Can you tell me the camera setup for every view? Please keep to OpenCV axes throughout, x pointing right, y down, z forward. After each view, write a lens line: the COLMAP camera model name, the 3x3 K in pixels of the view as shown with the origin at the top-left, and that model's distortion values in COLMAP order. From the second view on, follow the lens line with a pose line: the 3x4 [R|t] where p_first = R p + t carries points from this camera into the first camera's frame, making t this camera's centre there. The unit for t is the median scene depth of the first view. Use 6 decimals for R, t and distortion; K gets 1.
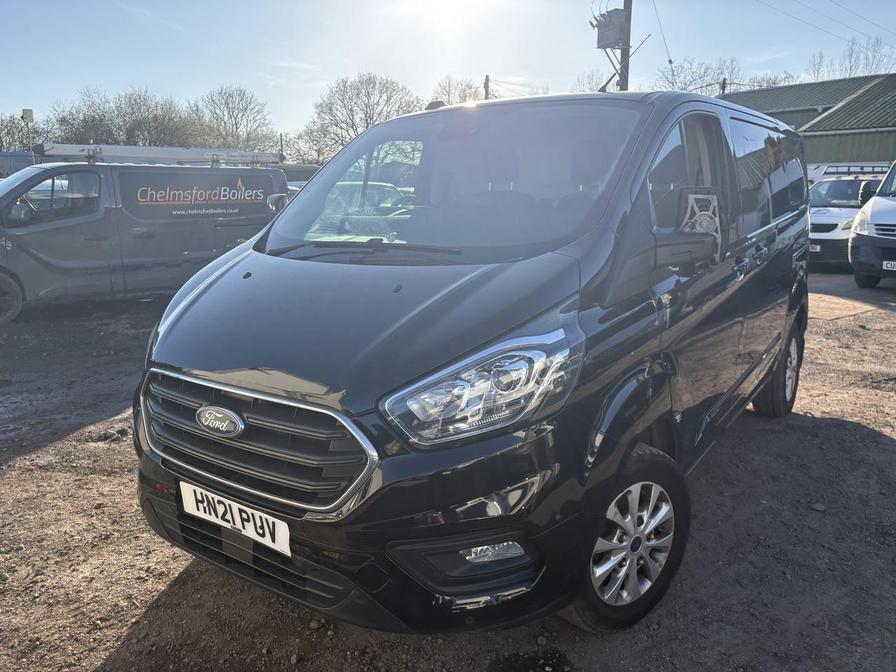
lens RADIAL K [[680.0, 0, 456.8], [0, 680.0, 335.0], [0, 0, 1]] dist [0.015033, -0.005068]
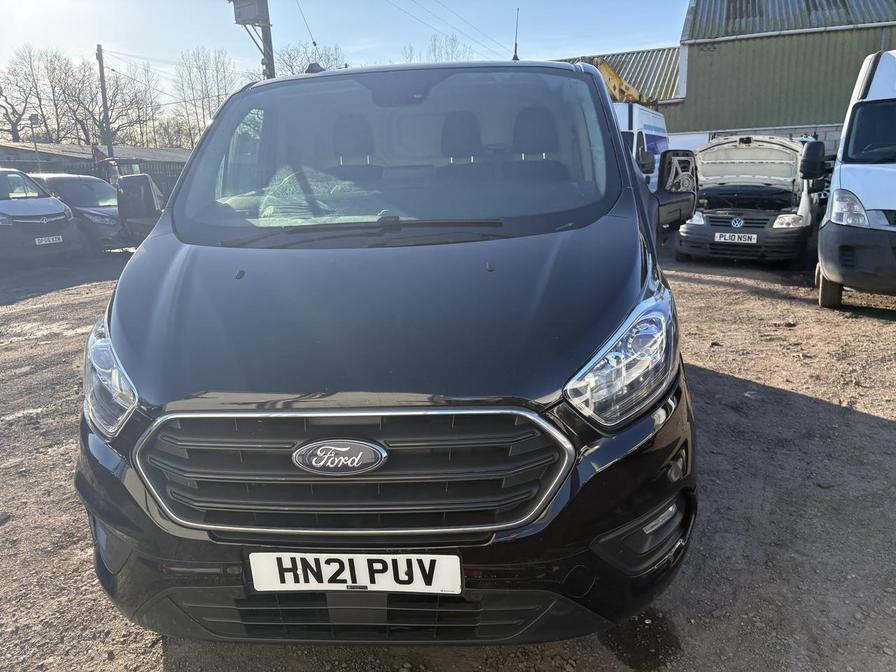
lens RADIAL K [[680.0, 0, 450.8], [0, 680.0, 333.4], [0, 0, 1]] dist [0.015033, -0.005068]
pose [[0.860904, -0.143959, 0.487976, -0.568412], [0.134203, 0.989419, 0.055127, -0.037015], [-0.490749, 0.018029, 0.871115, 0.246089]]
